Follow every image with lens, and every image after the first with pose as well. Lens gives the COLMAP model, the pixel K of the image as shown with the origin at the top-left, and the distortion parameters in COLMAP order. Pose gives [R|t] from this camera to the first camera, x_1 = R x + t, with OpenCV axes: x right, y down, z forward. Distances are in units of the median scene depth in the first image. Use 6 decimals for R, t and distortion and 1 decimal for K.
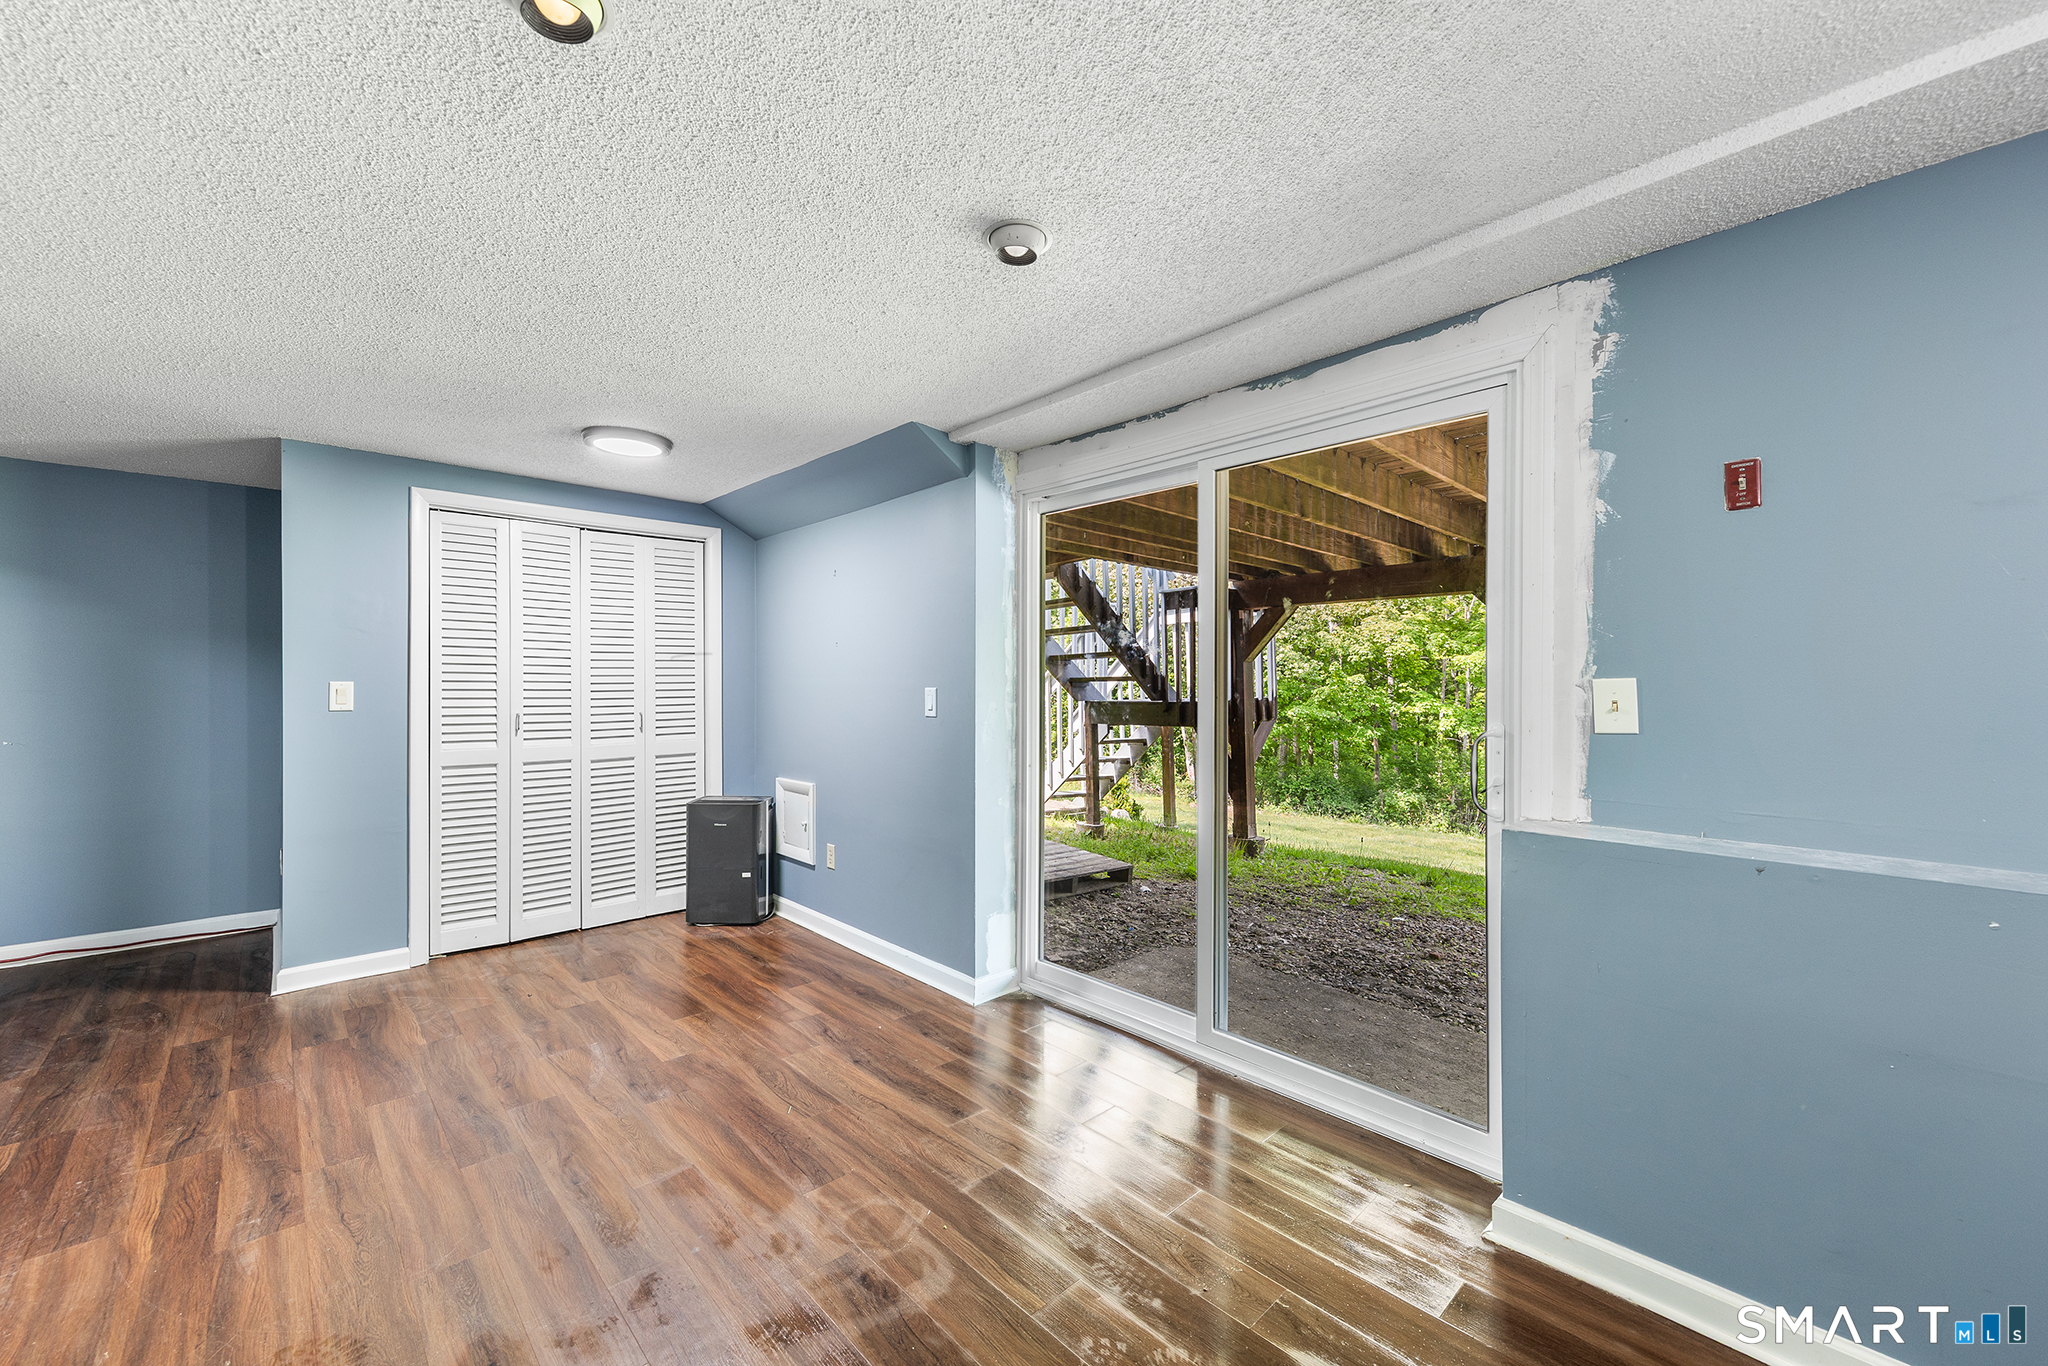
lens RADIAL K [[804.0, 0, 1021.5], [0, 804.0, 678.7], [0, 0, 1]] dist [0.007061, -0.000137]
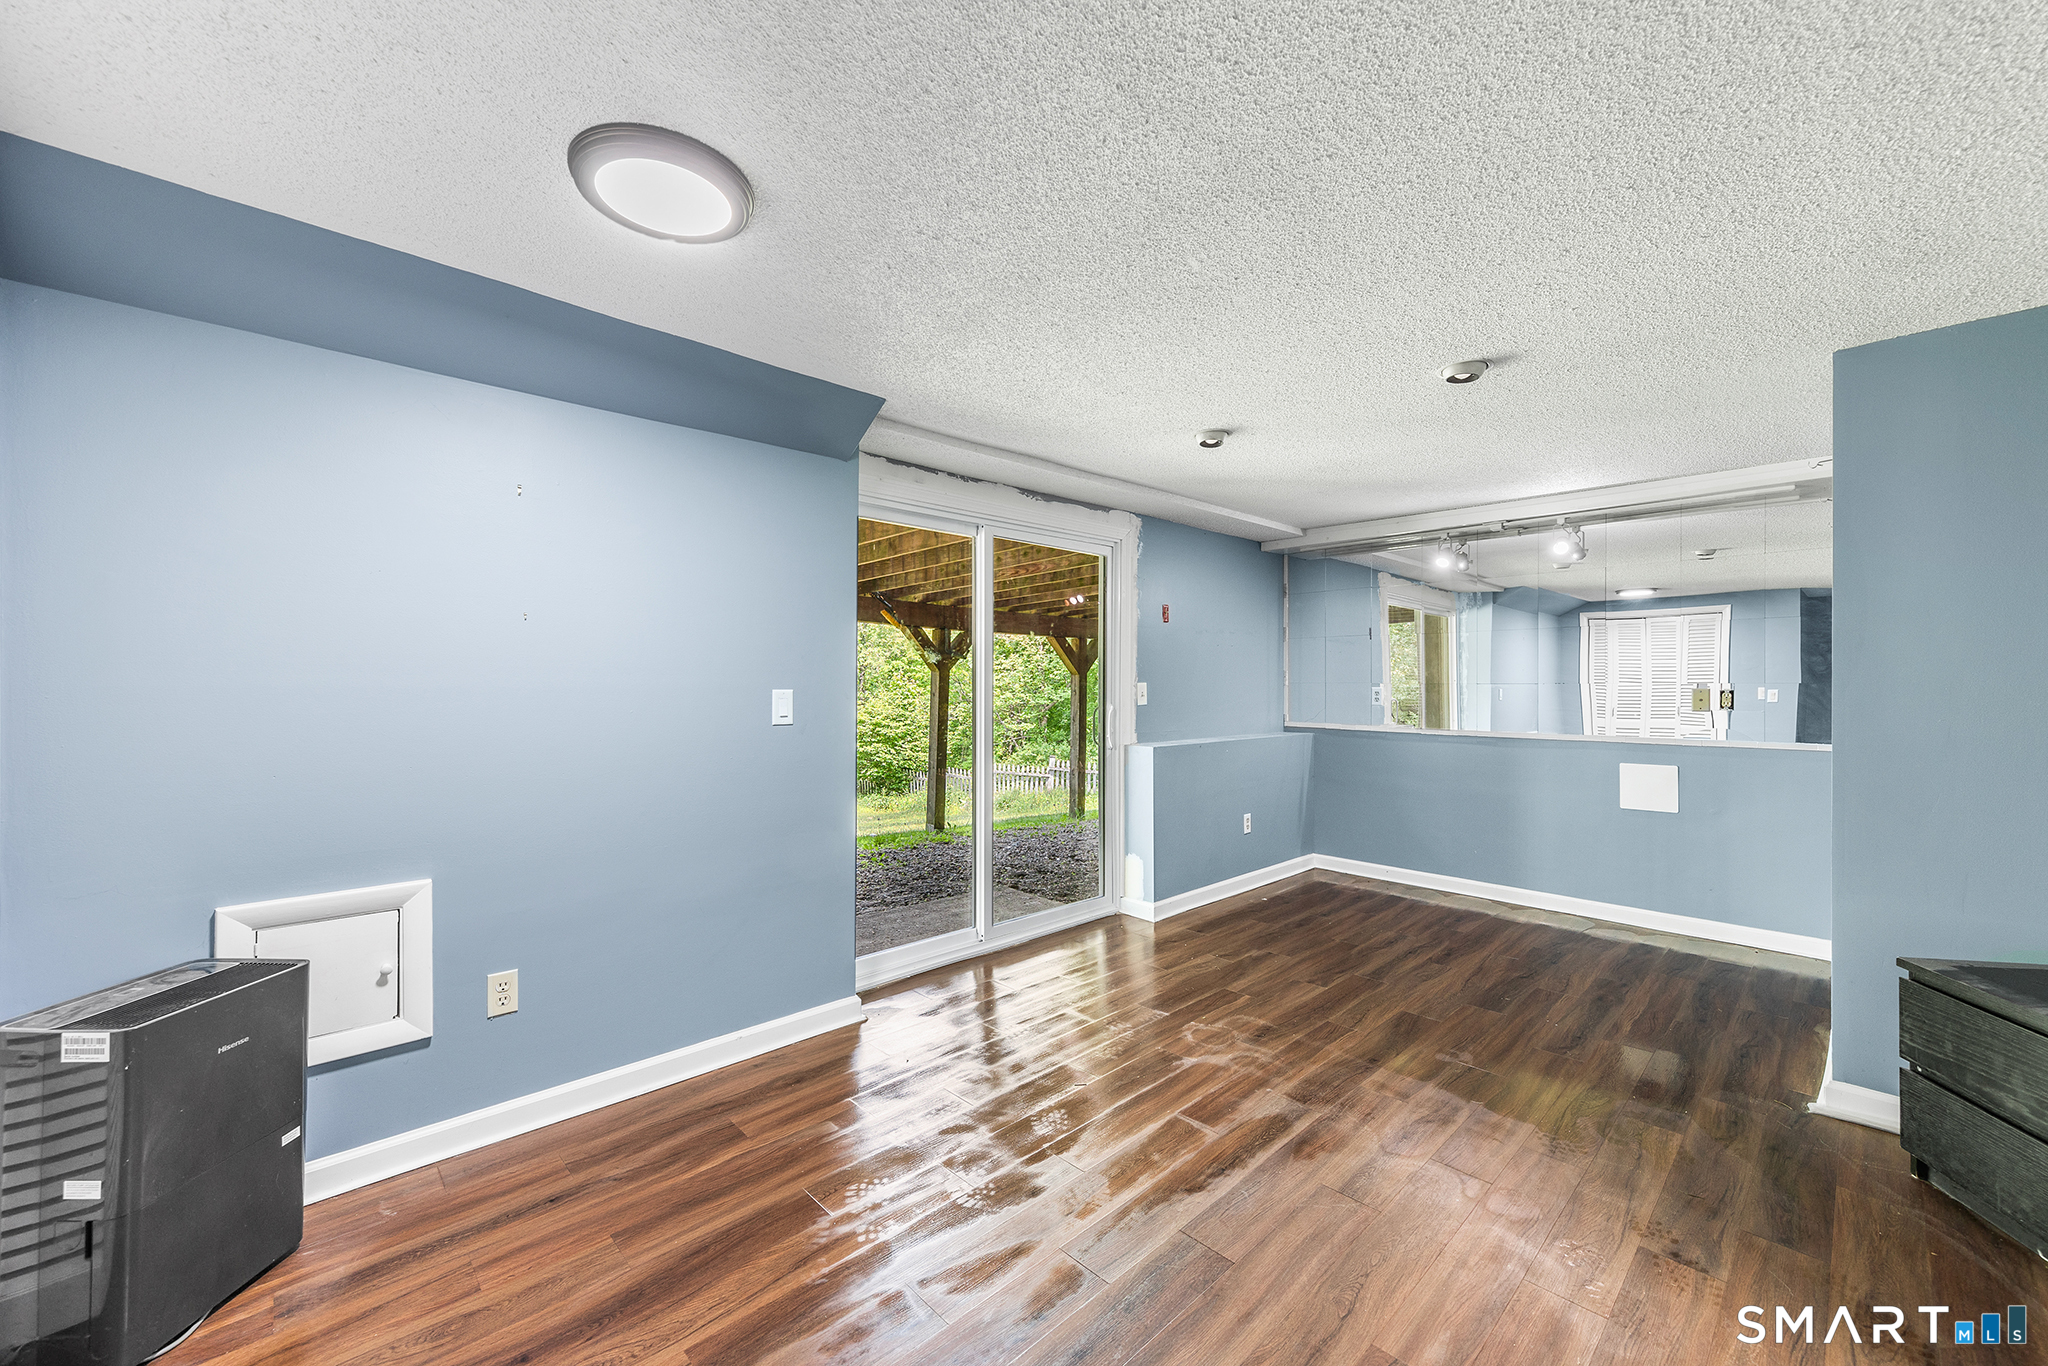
lens RADIAL K [[804.0, 0, 1021.3], [0, 804.0, 685.1], [0, 0, 1]] dist [0.007061, -0.000137]
pose [[-0.005734, -0.004409, 0.999974, -1.256725], [-0.009115, 0.999949, 0.004356, 0.000331], [-0.999942, -0.009089, -0.005774, 1.010217]]
